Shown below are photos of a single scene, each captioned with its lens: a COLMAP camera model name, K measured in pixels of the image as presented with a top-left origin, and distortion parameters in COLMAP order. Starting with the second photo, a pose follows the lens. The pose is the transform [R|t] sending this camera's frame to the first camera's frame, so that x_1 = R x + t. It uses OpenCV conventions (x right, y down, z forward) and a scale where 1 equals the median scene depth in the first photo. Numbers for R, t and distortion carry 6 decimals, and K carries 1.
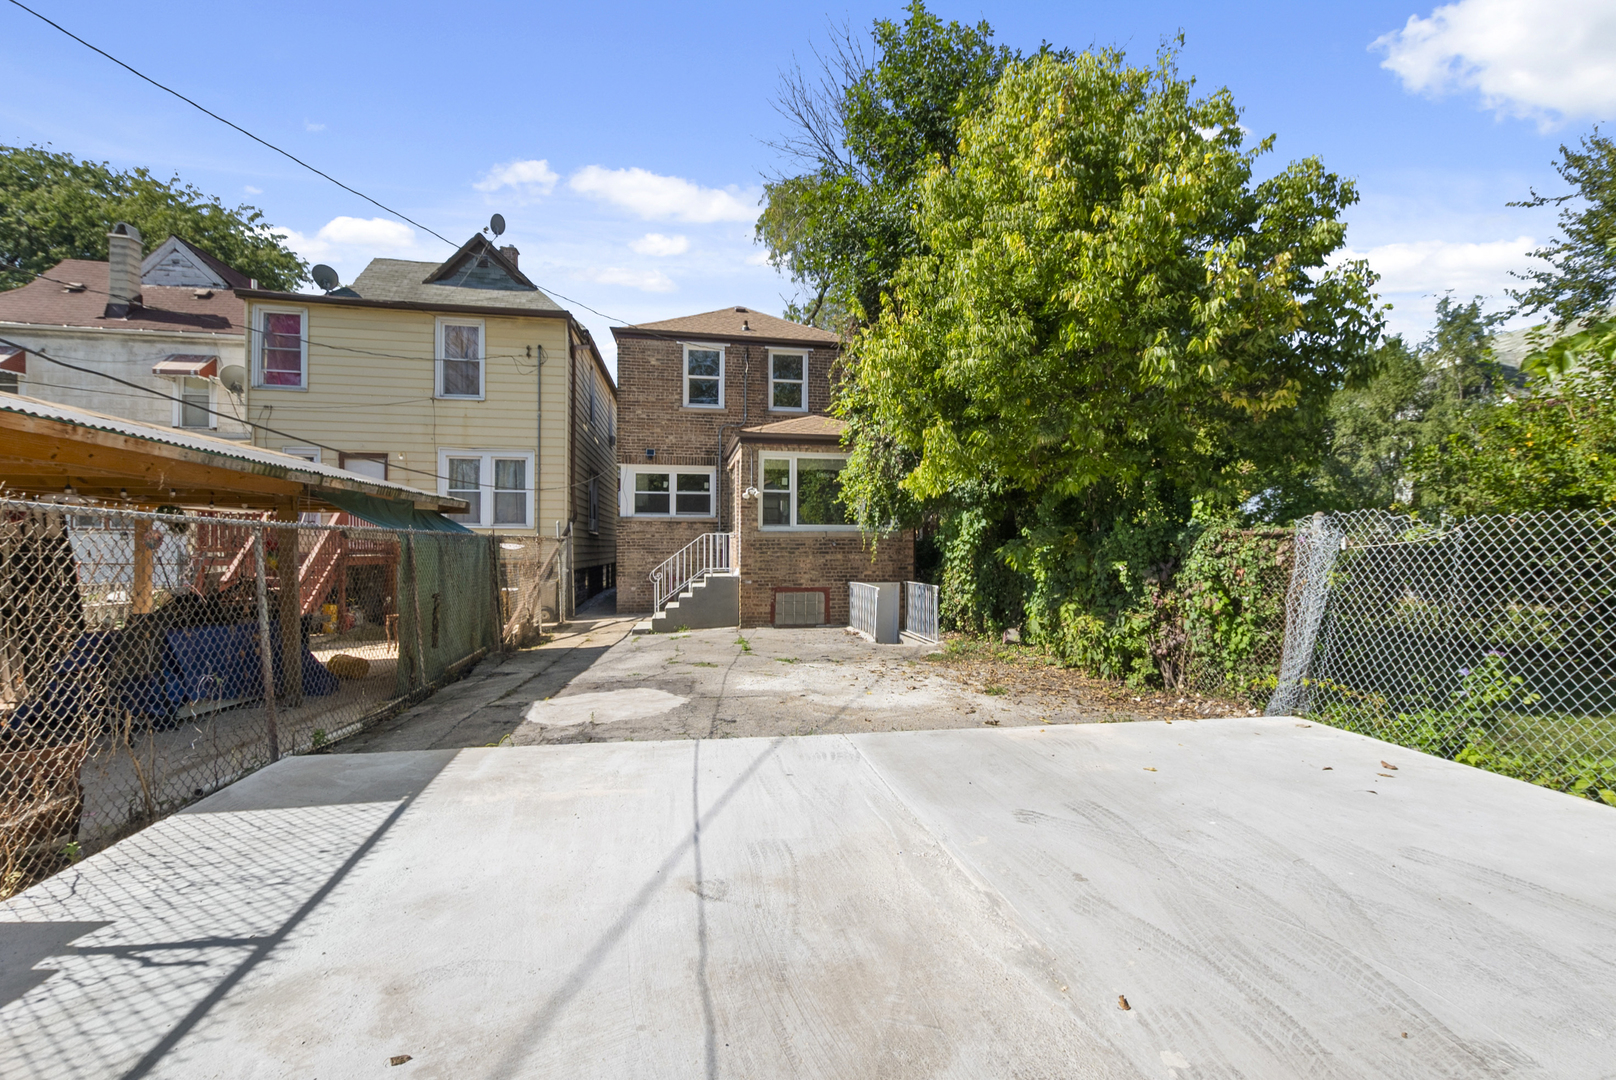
lens RADIAL K [[713.3, 0, 813.0], [0, 713.3, 543.4], [0, 0, 1]] dist [0.002035, 0.000219]
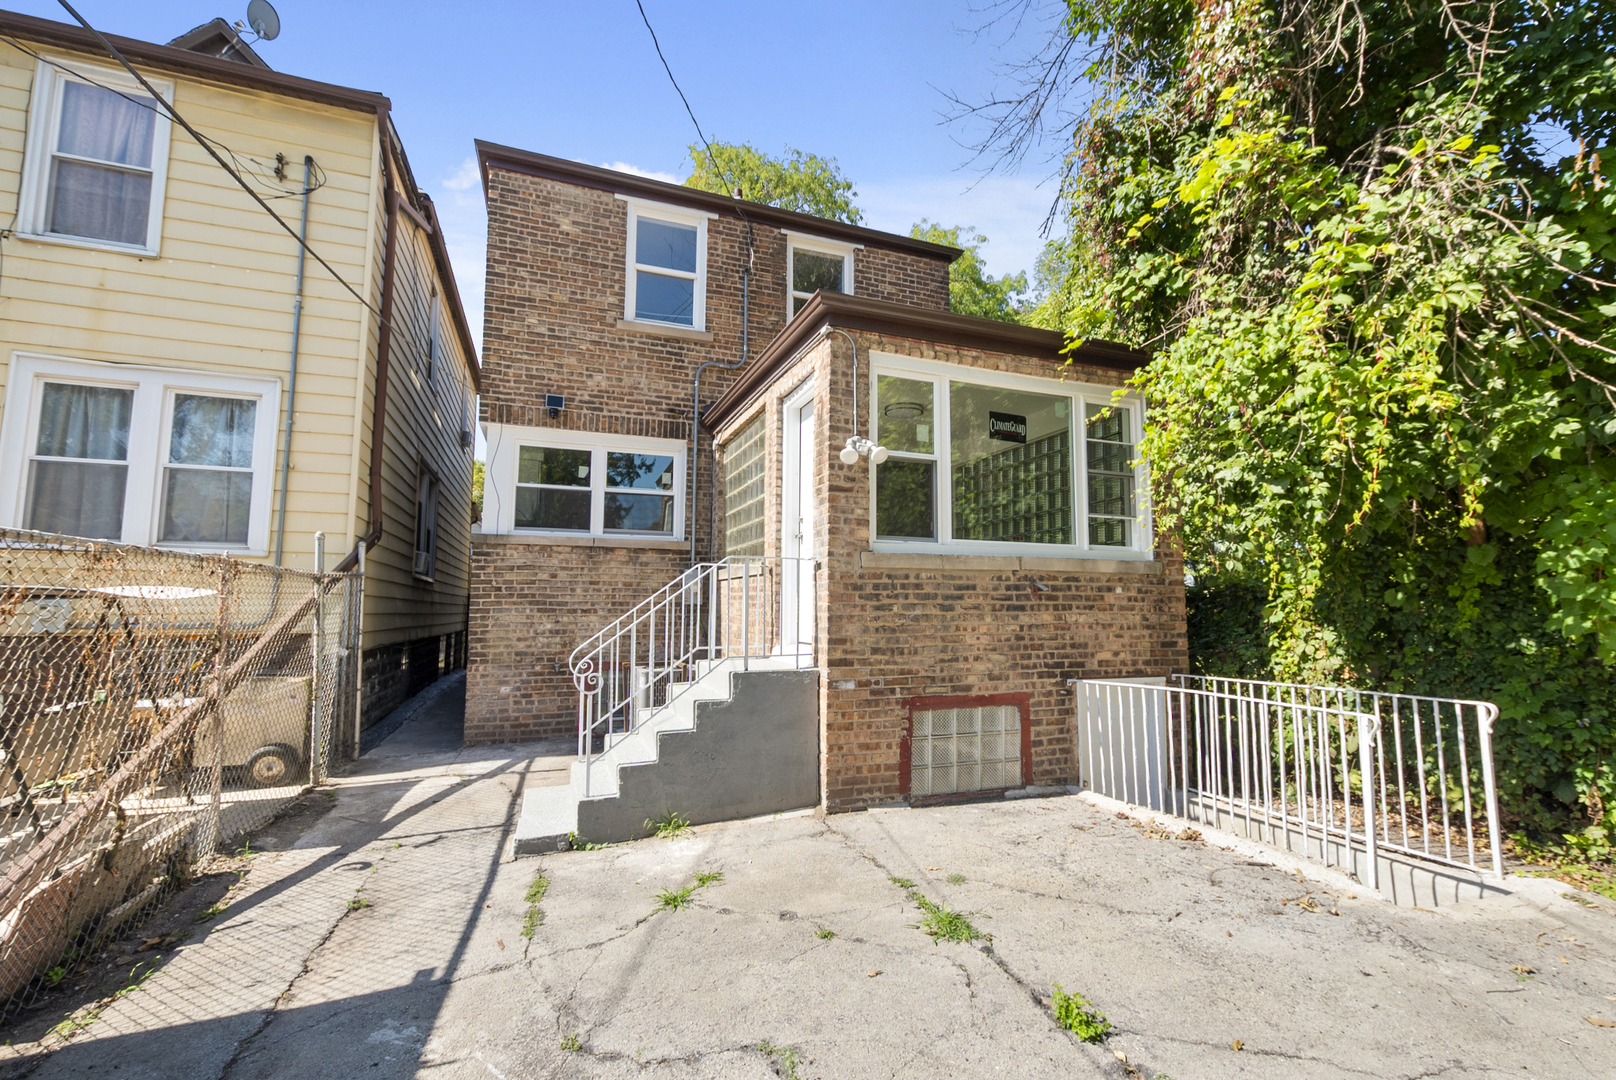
lens RADIAL K [[708.2, 0, 818.6], [0, 708.2, 544.1], [0, 0, 1]] dist [0.003212, -0.001188]
pose [[0.981023, 0.018761, 0.192983, -0.144934], [-0.001237, 0.995893, -0.090525, 0.011033], [-0.193889, 0.088569, 0.977017, 0.511880]]
